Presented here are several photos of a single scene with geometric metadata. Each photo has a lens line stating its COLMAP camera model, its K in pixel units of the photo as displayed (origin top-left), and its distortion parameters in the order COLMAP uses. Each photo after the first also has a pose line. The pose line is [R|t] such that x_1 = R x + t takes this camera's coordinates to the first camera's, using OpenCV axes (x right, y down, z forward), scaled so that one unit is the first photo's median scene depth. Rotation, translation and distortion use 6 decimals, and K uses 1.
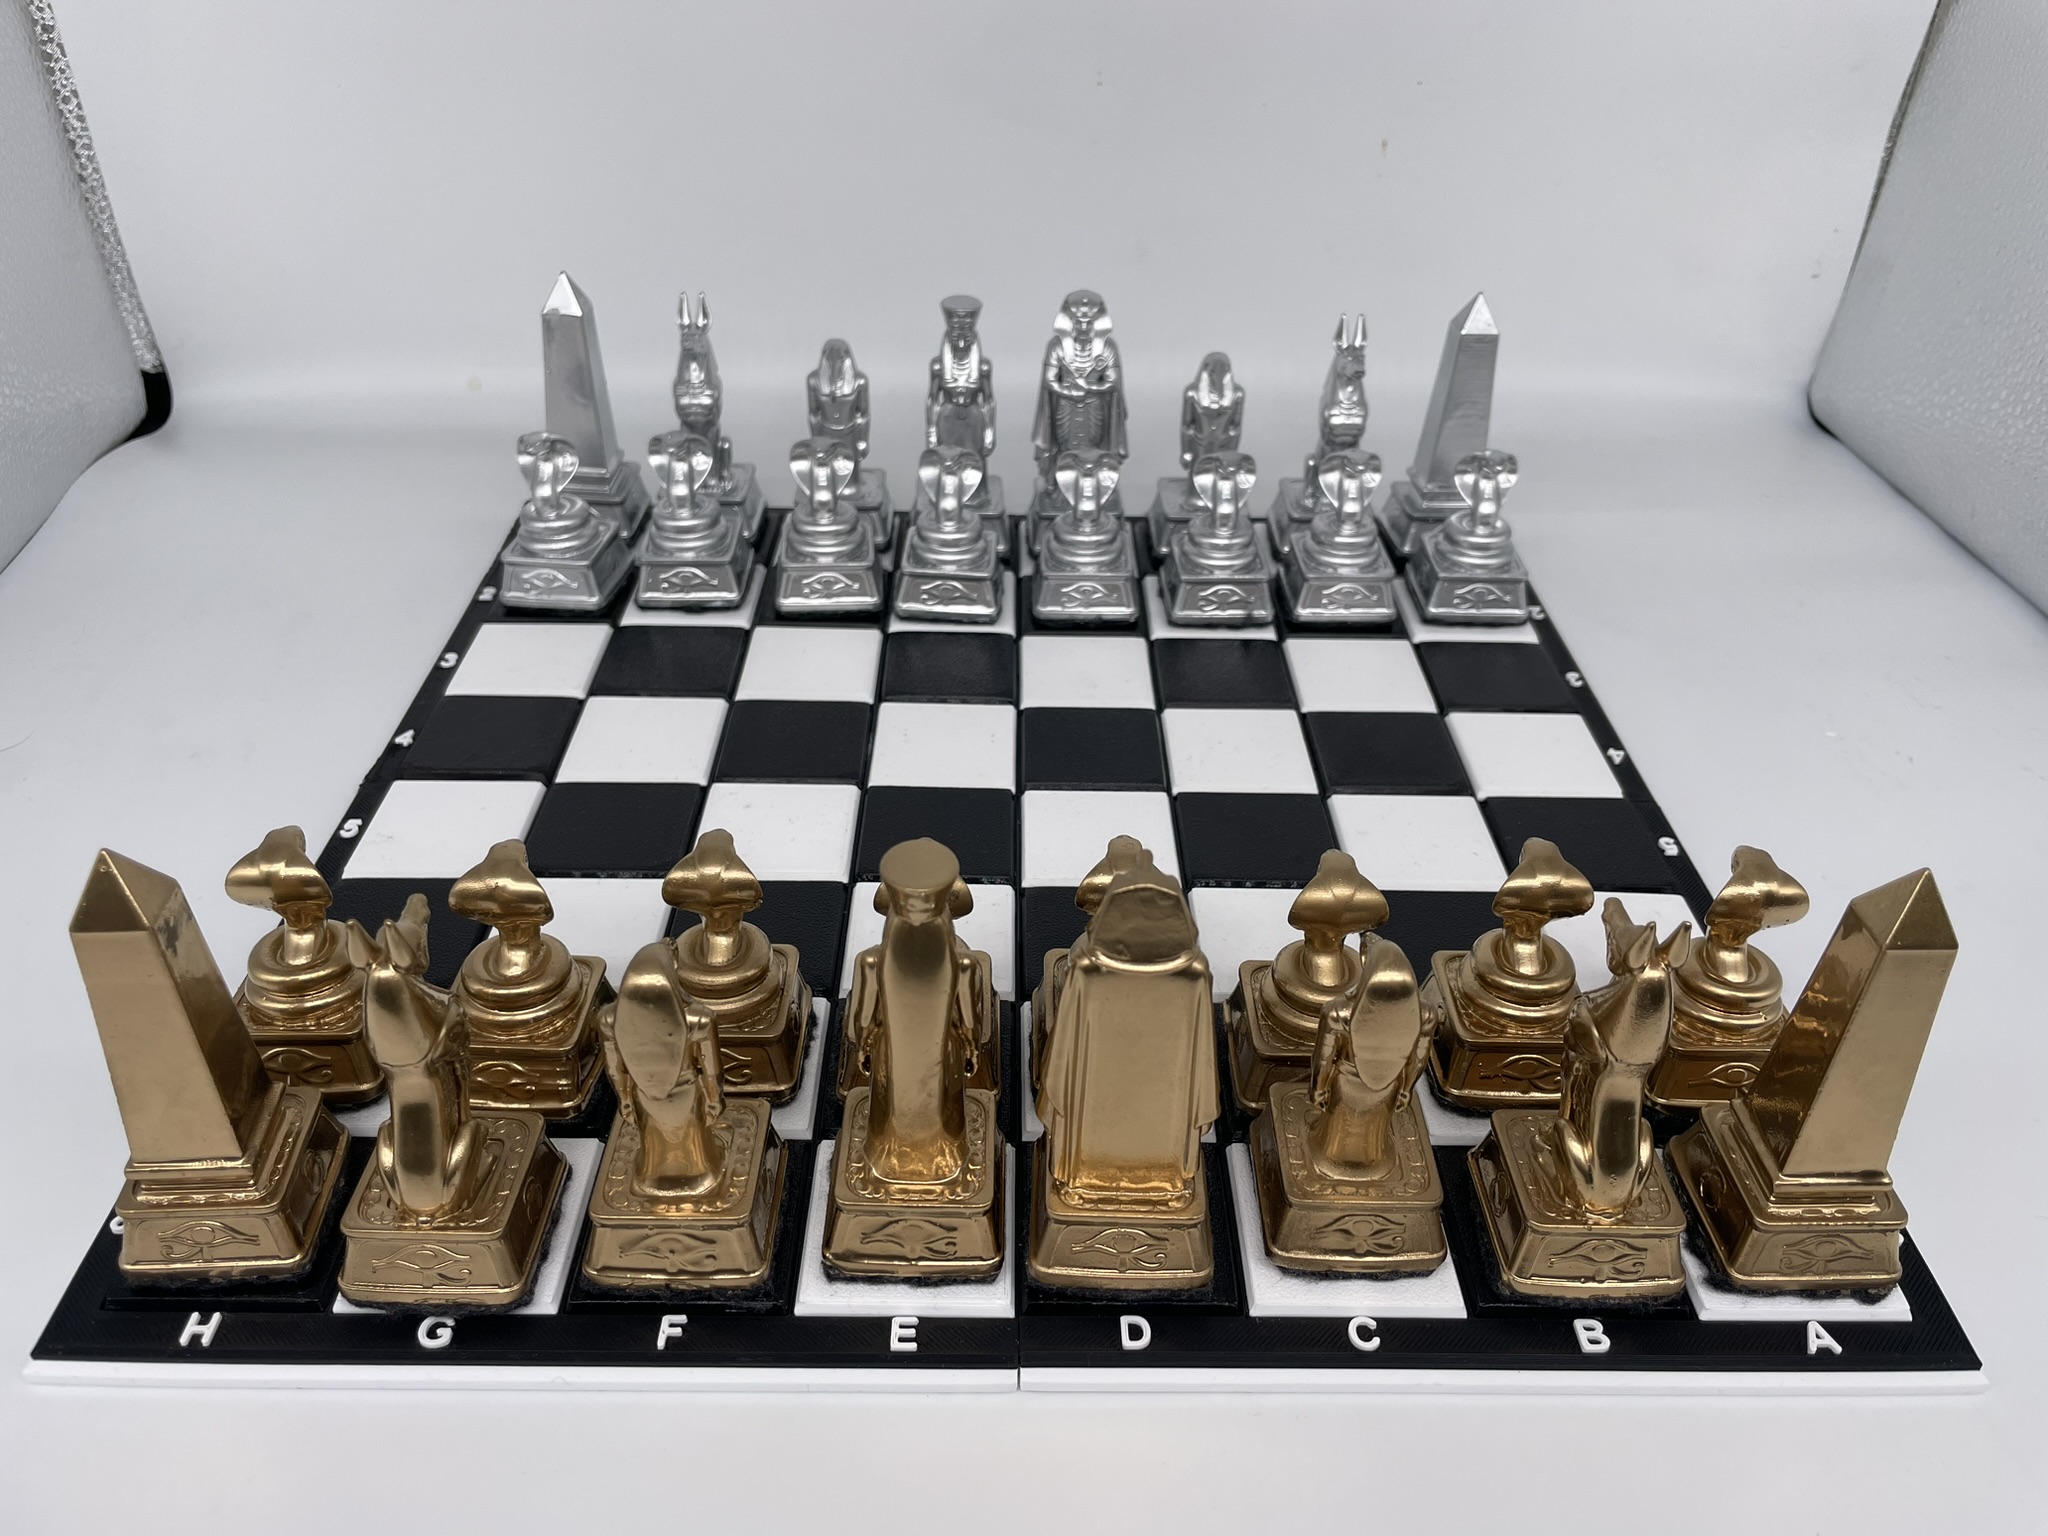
lens RADIAL K [[1571.3, 0, 1024.0], [0, 1571.3, 768.0], [0, 0, 1]] dist [0.075862, -0.125027]
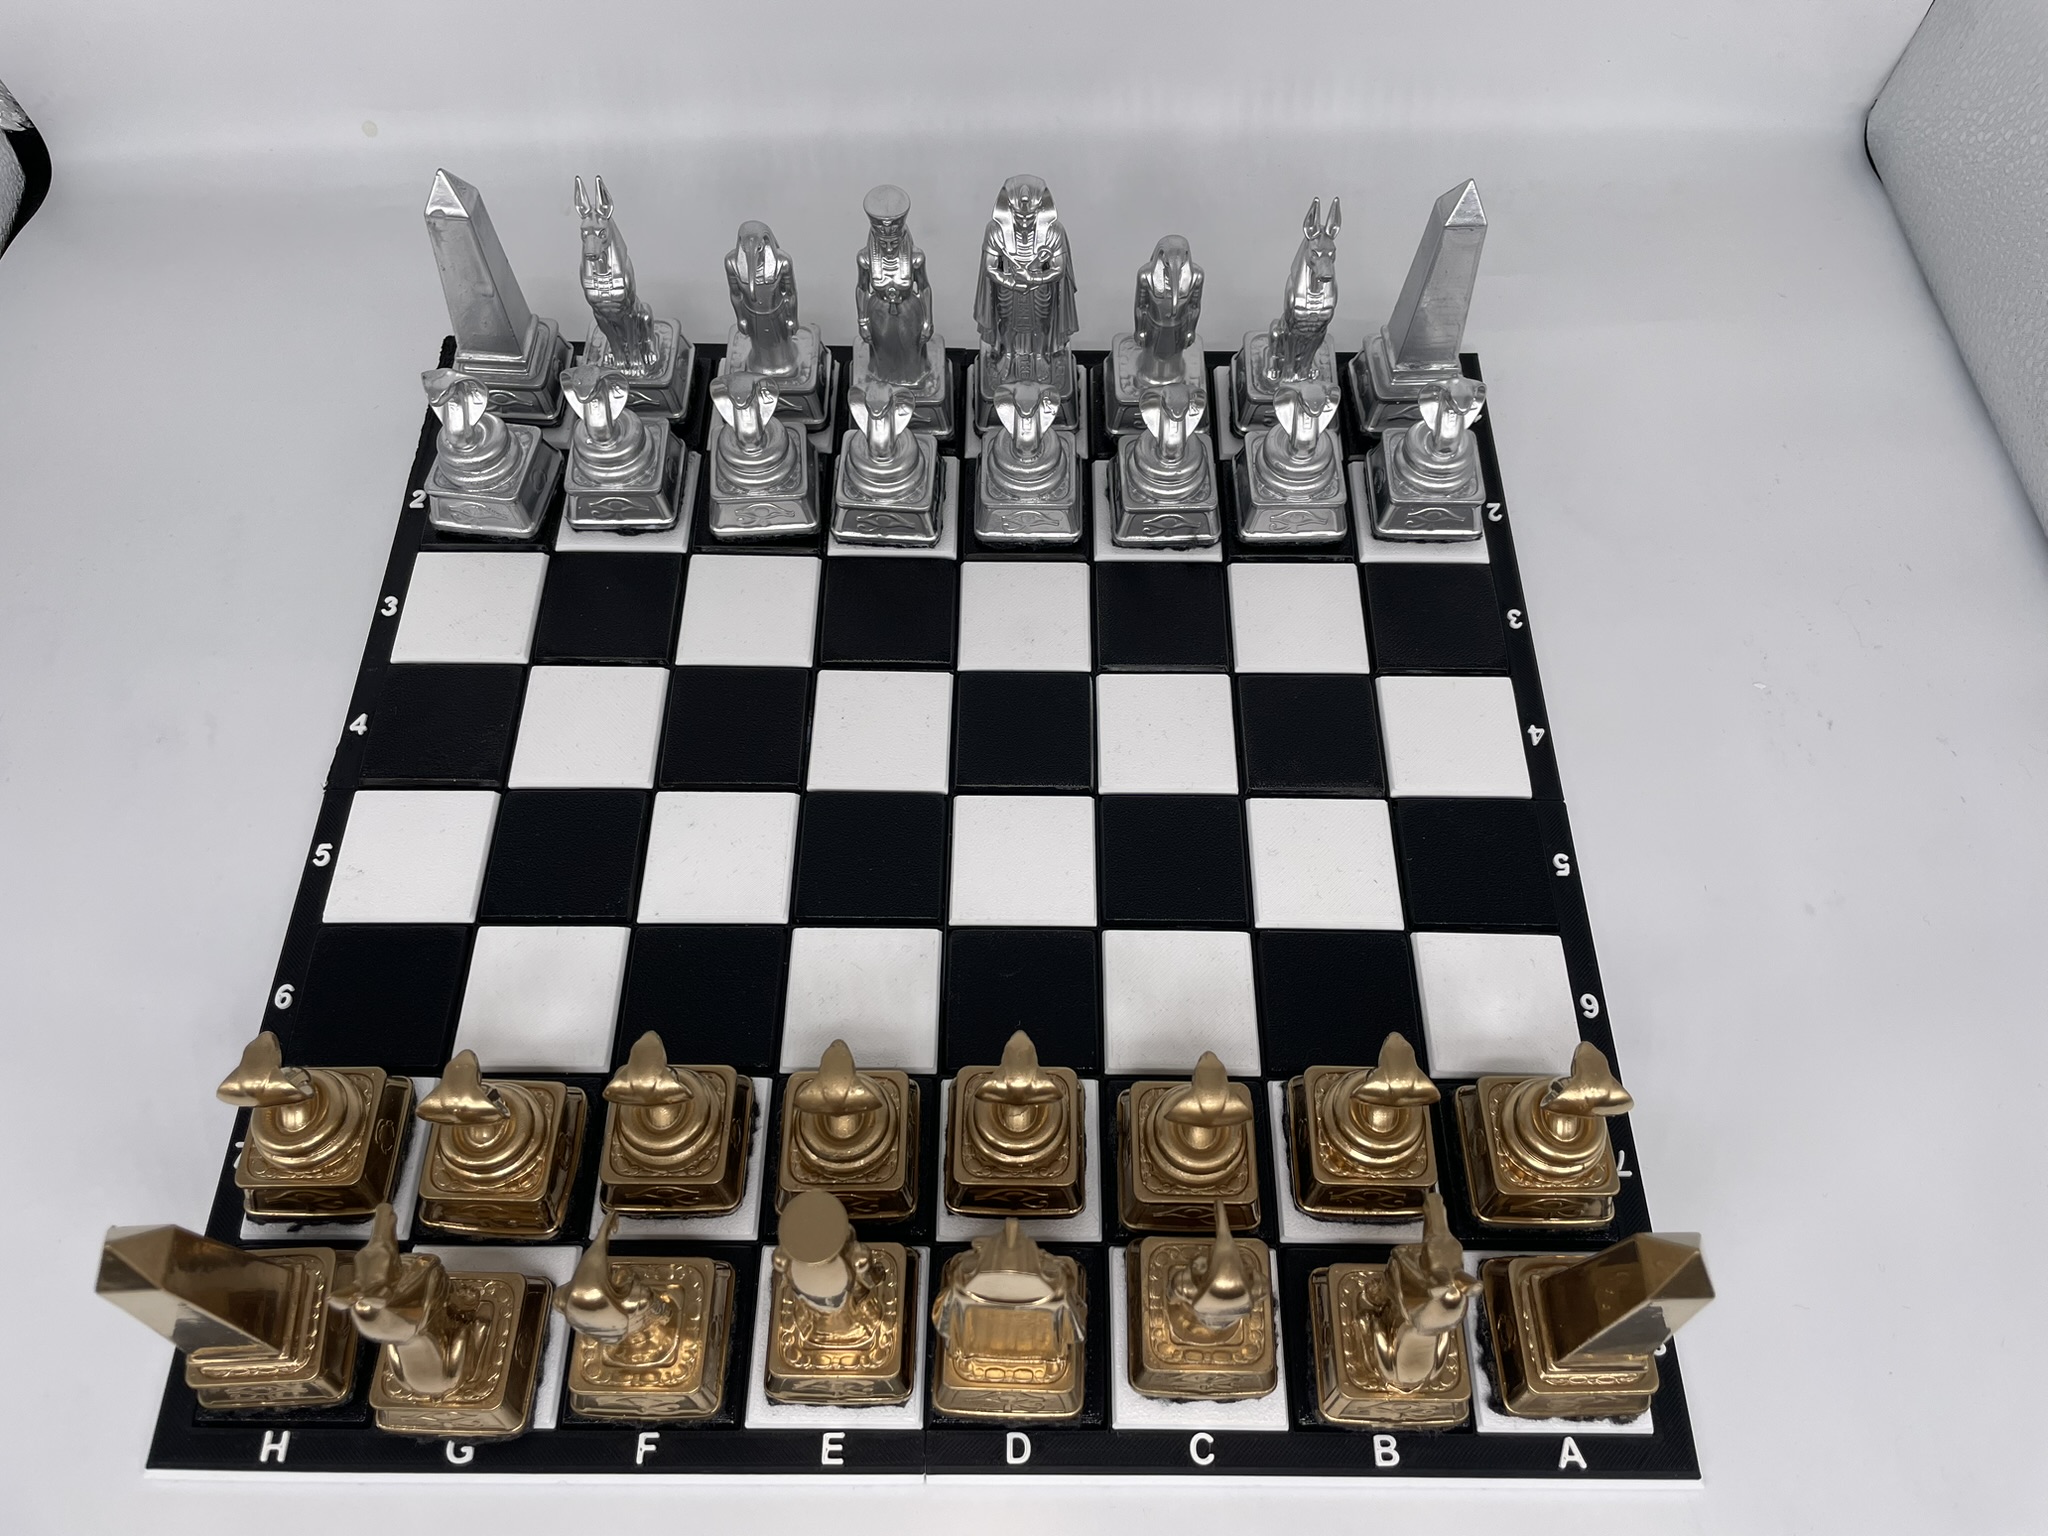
lens RADIAL K [[1571.3, 0, 1024.0], [0, 1571.3, 768.0], [0, 0, 1]] dist [0.075862, -0.125027]
pose [[0.999826, 0.002437, -0.018512, 0.057787], [0.005392, 0.911521, 0.411218, -0.385598], [0.017876, -0.411246, 0.911349, 0.049612]]
